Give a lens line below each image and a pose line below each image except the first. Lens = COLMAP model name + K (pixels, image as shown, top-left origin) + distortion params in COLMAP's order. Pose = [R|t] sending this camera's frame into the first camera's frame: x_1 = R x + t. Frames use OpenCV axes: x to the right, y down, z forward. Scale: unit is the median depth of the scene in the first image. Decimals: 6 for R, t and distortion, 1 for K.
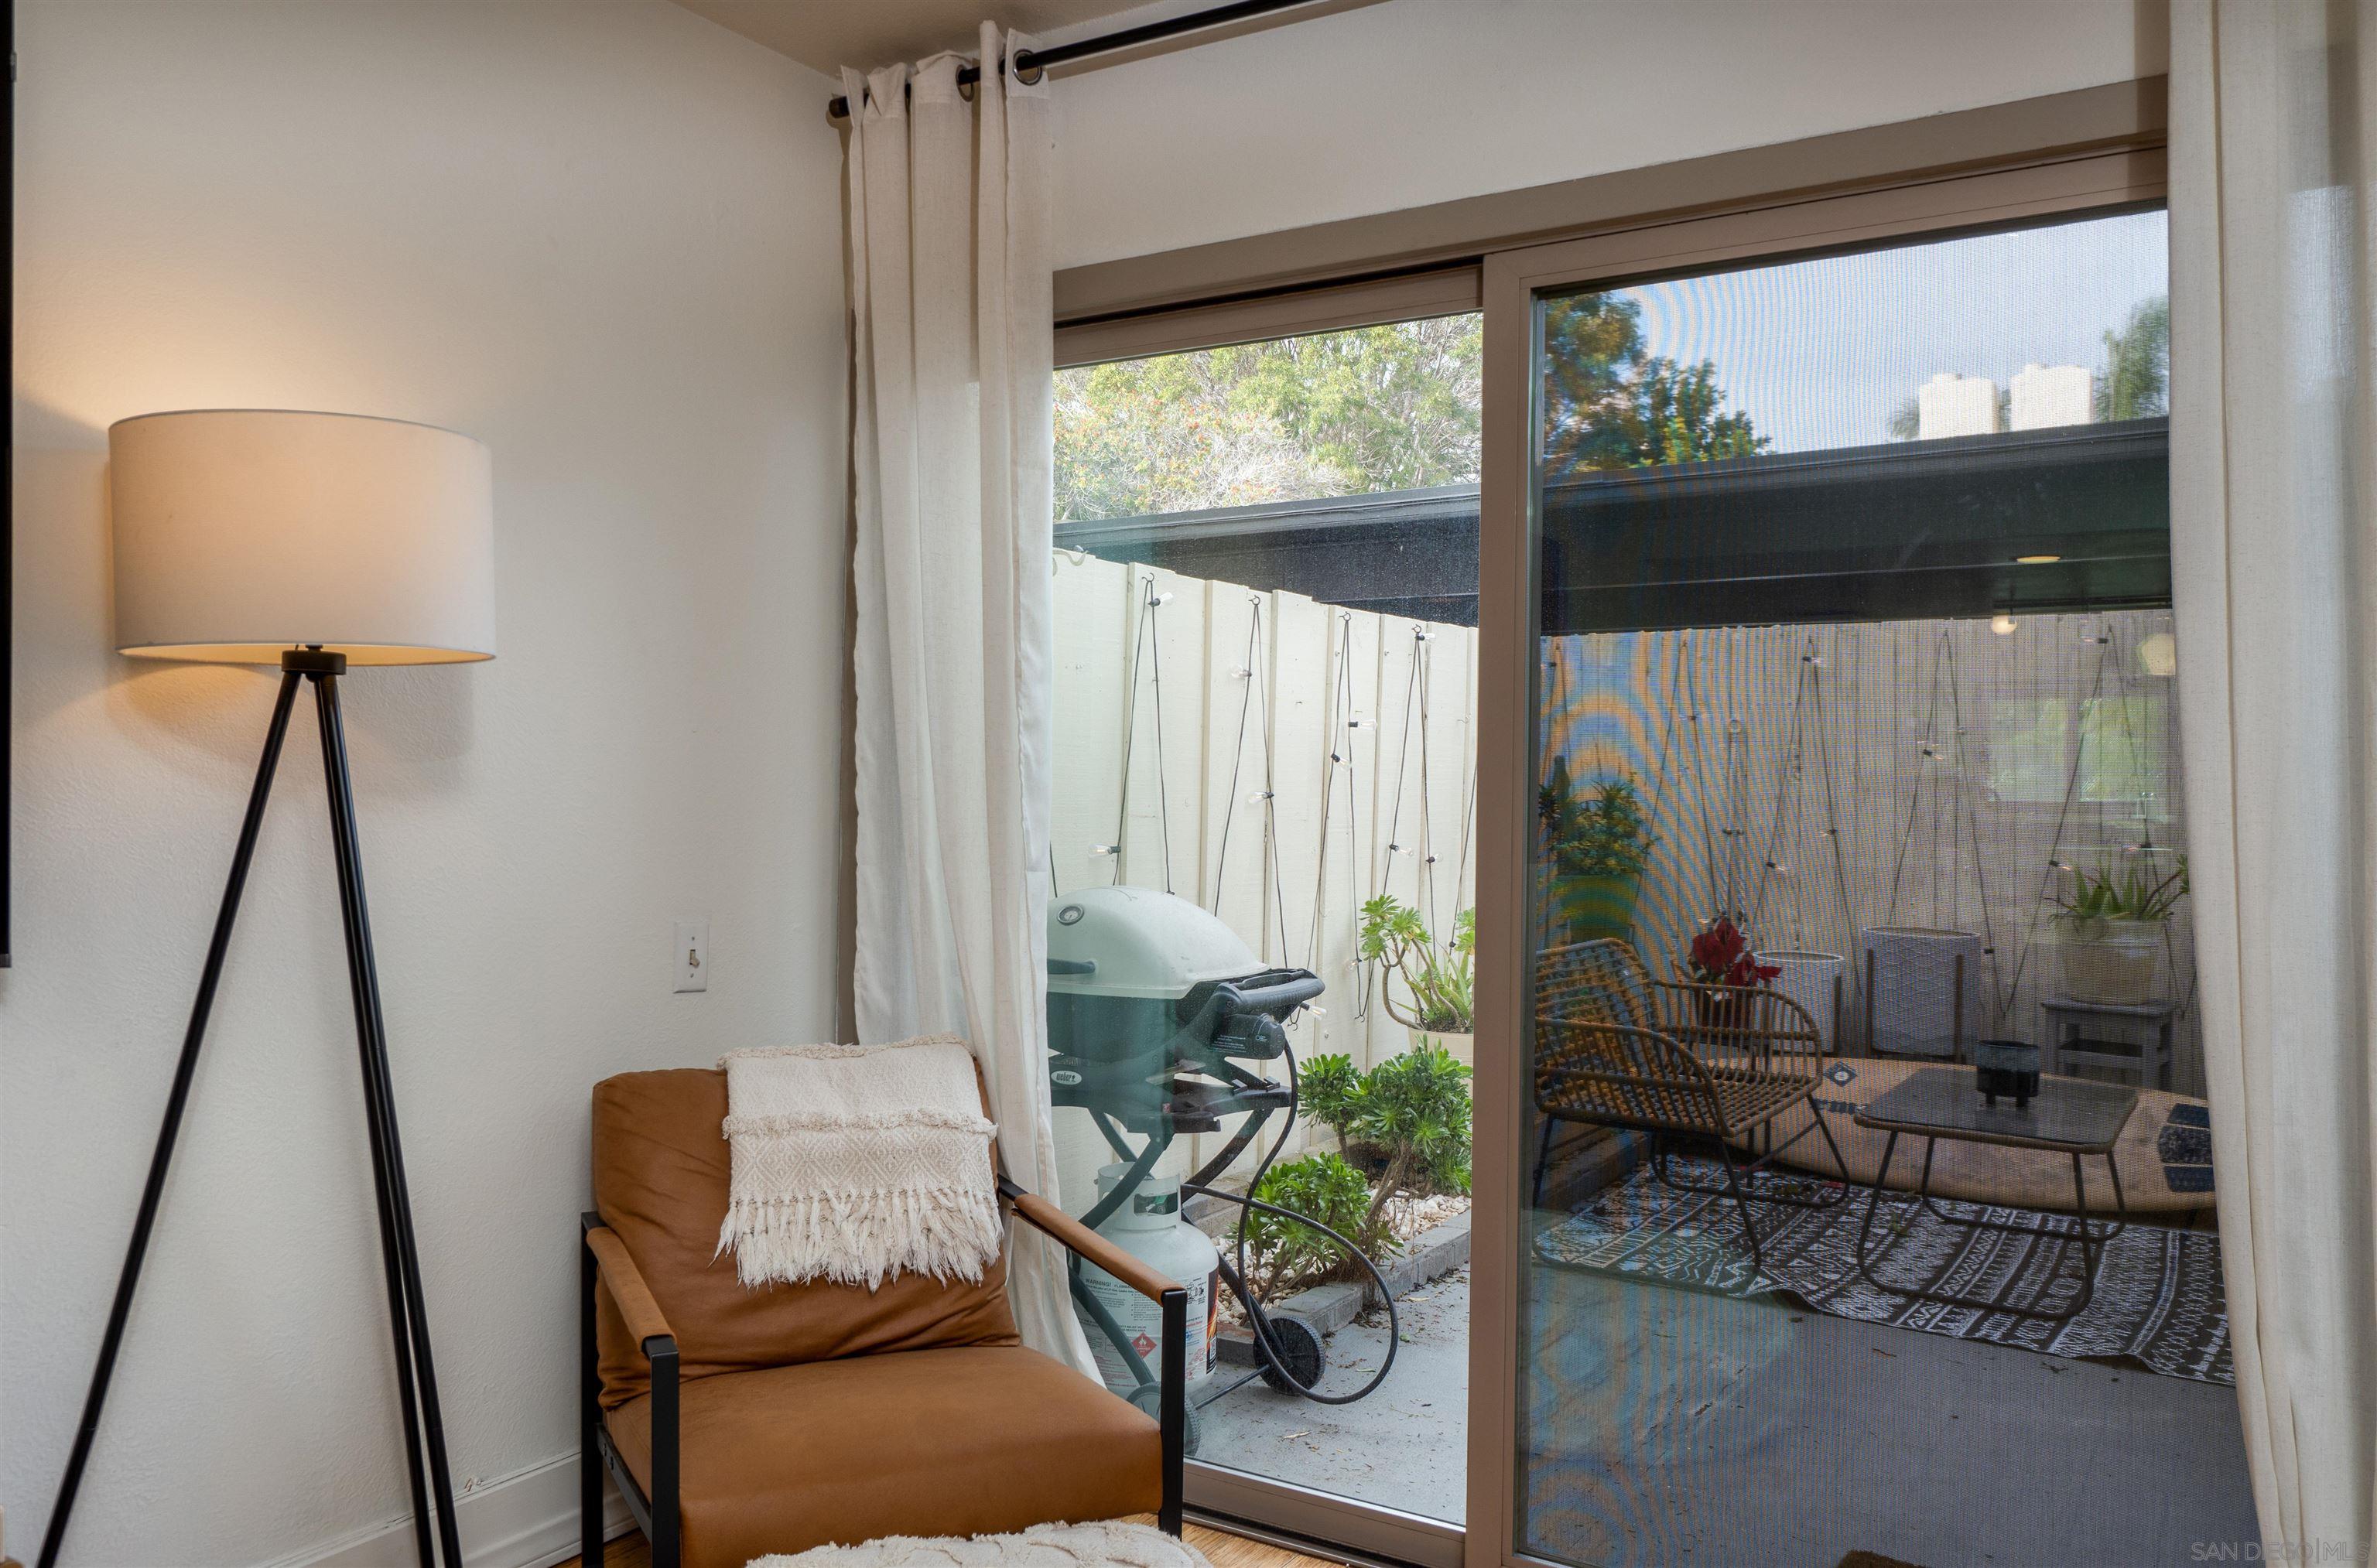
lens RADIAL K [[1788.4, 0, 1188.5], [0, 1788.4, 784.0], [0, 0, 1]] dist [0.003290, 0.000021]
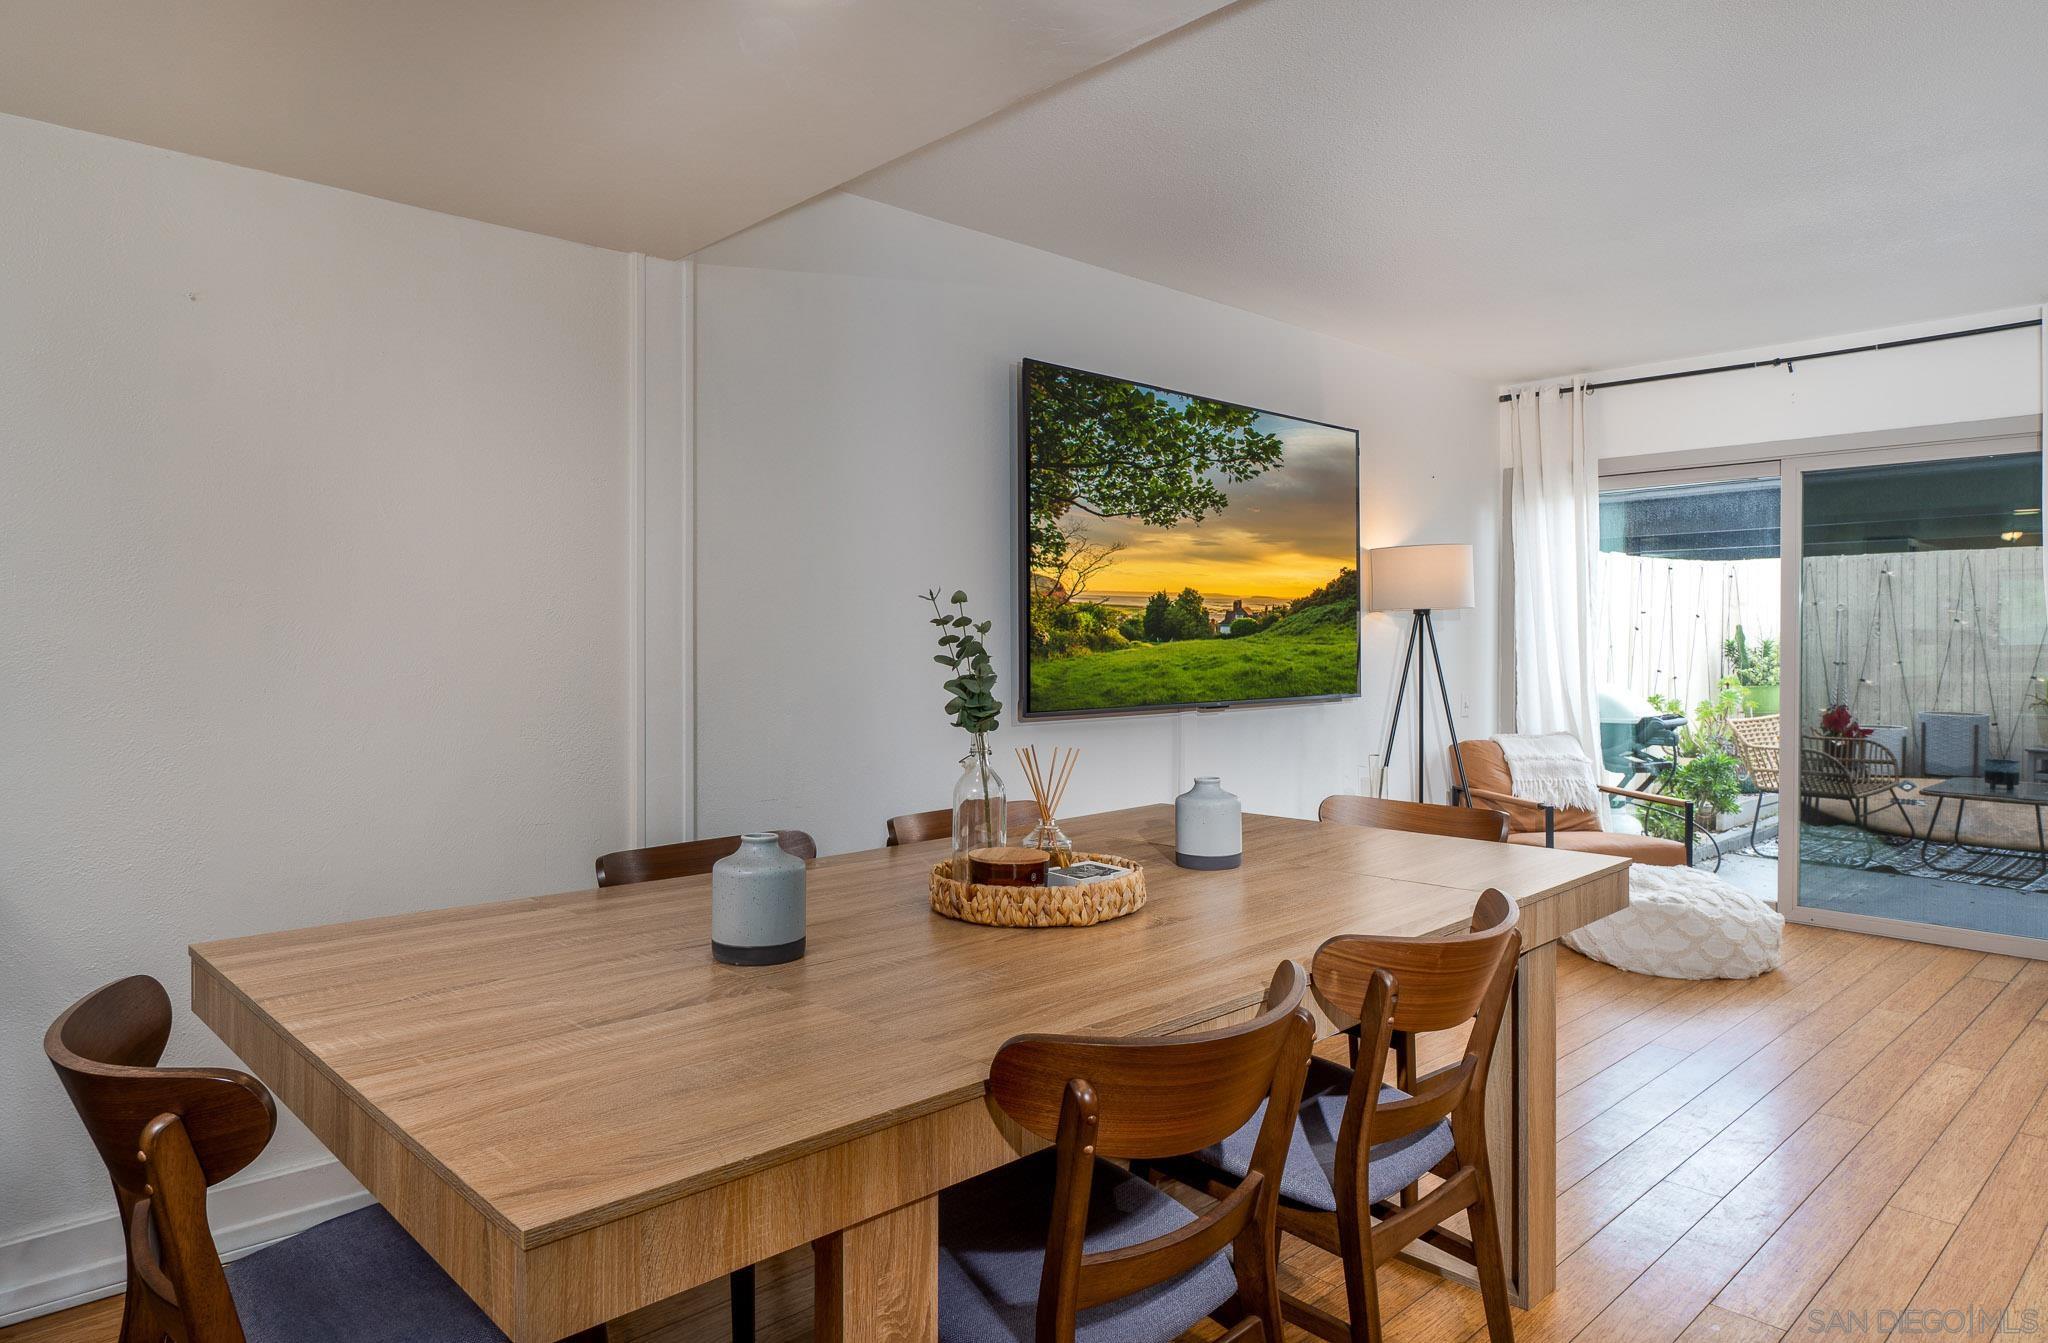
lens RADIAL K [[1261.7, 0, 1033.2], [0, 1261.7, 652.3], [0, 0, 1]] dist [-0.003984, 0.011866]
pose [[0.972077, -0.007810, -0.234533, -0.263784], [0.010166, 0.999909, 0.008839, -0.006519], [0.234443, -0.010977, 0.972068, -0.623332]]
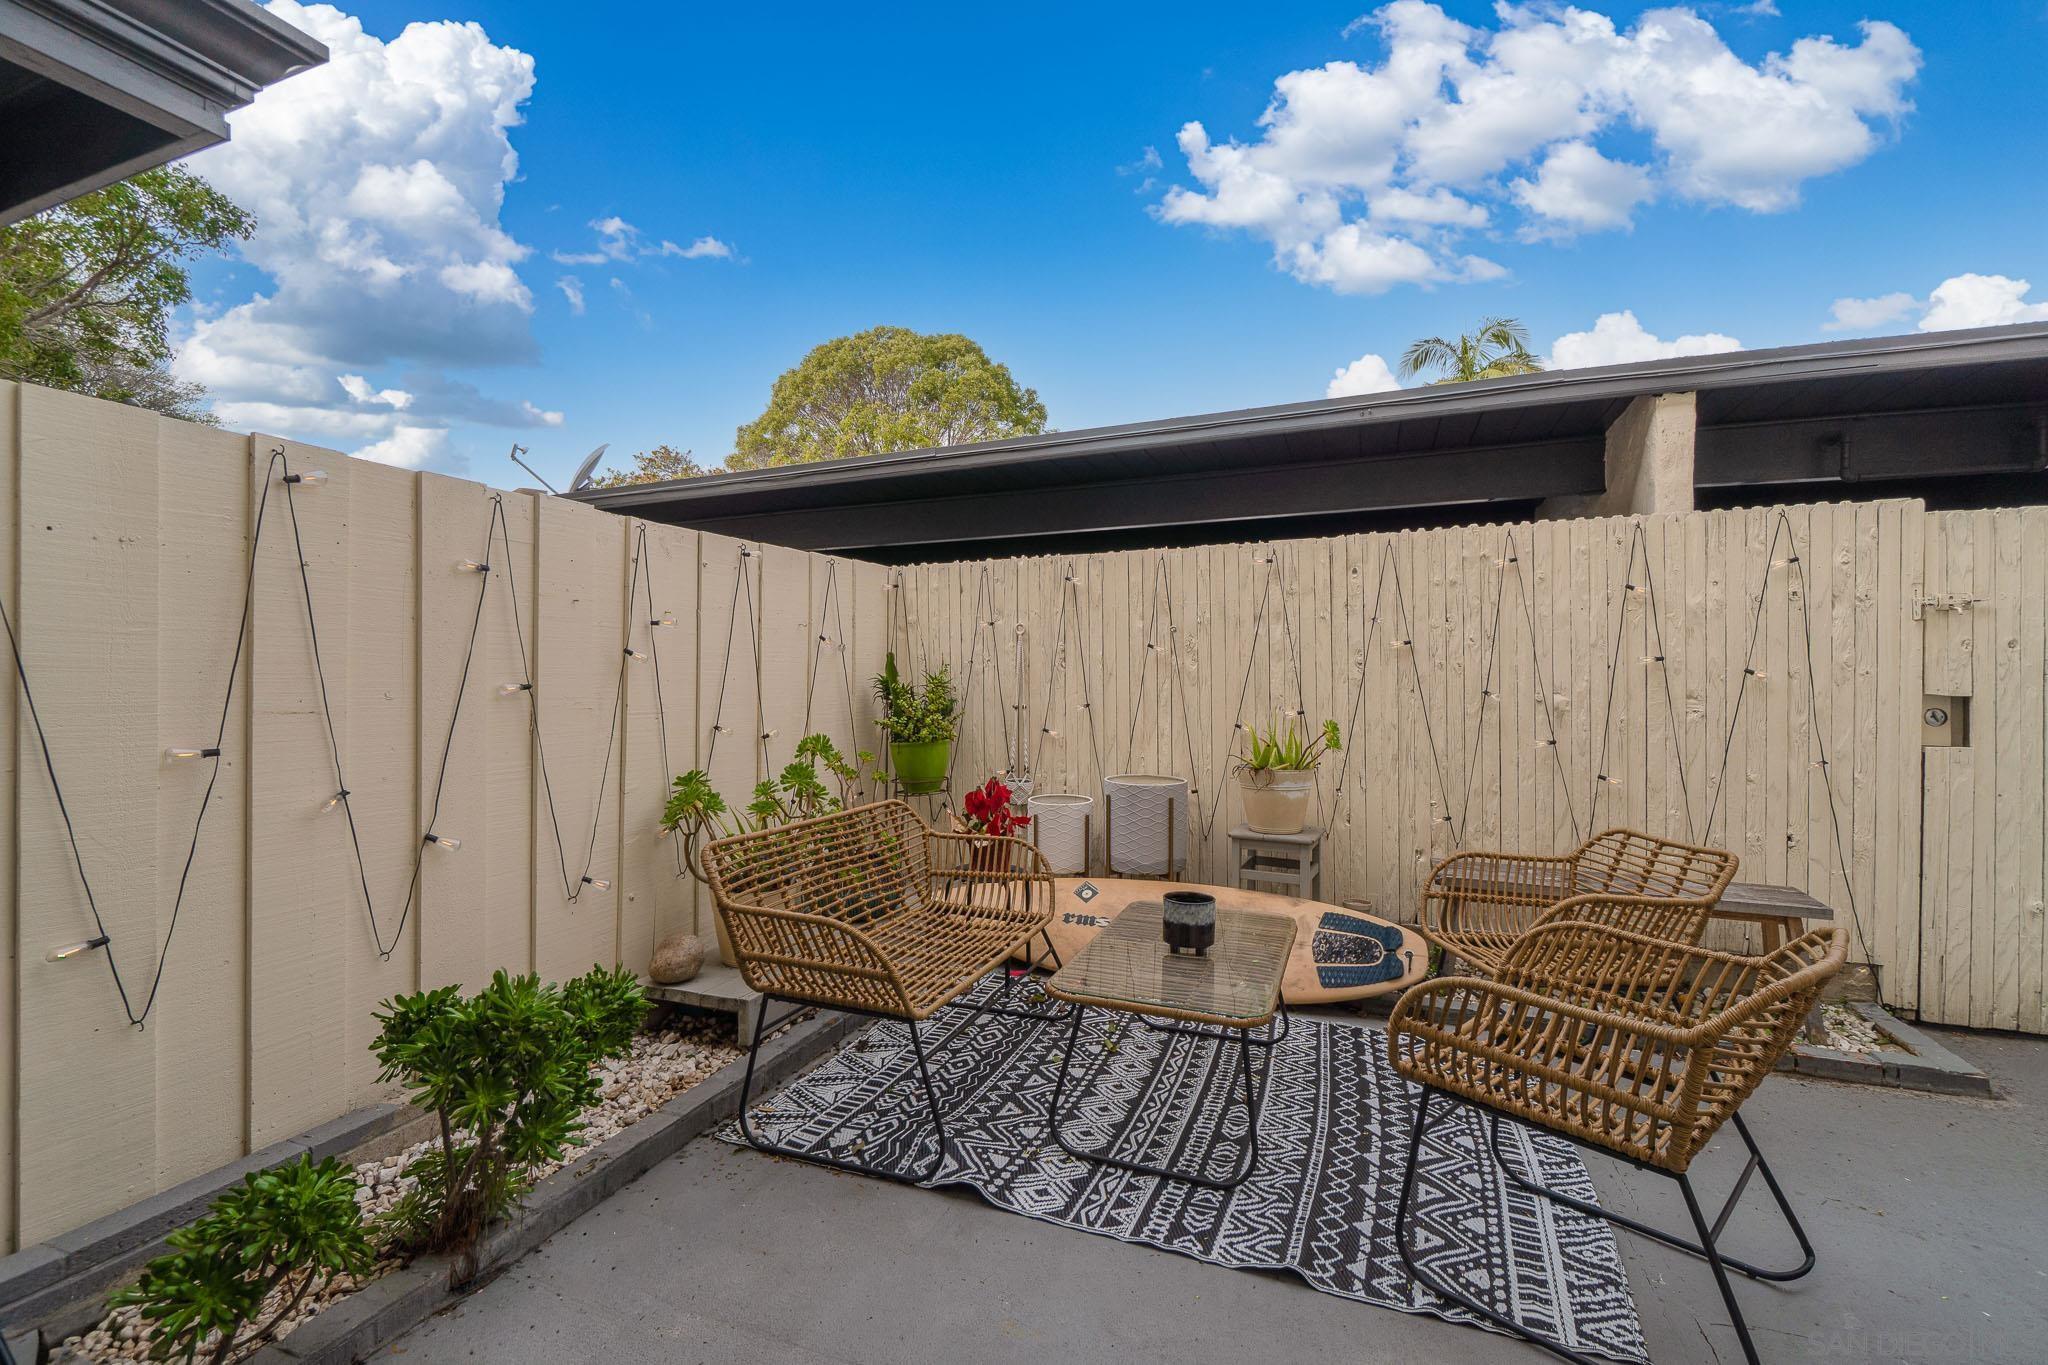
lens RADIAL K [[894.0, 0, 1013.6], [0, 894.0, 683.1], [0, 0, 1]] dist [-0.001236, -0.000021]
pose [[0.983809, -0.016724, 0.178439, 0.218181], [0.015606, 0.999849, 0.007669, 0.004246], [-0.178540, -0.004760, 0.983921, 0.405658]]
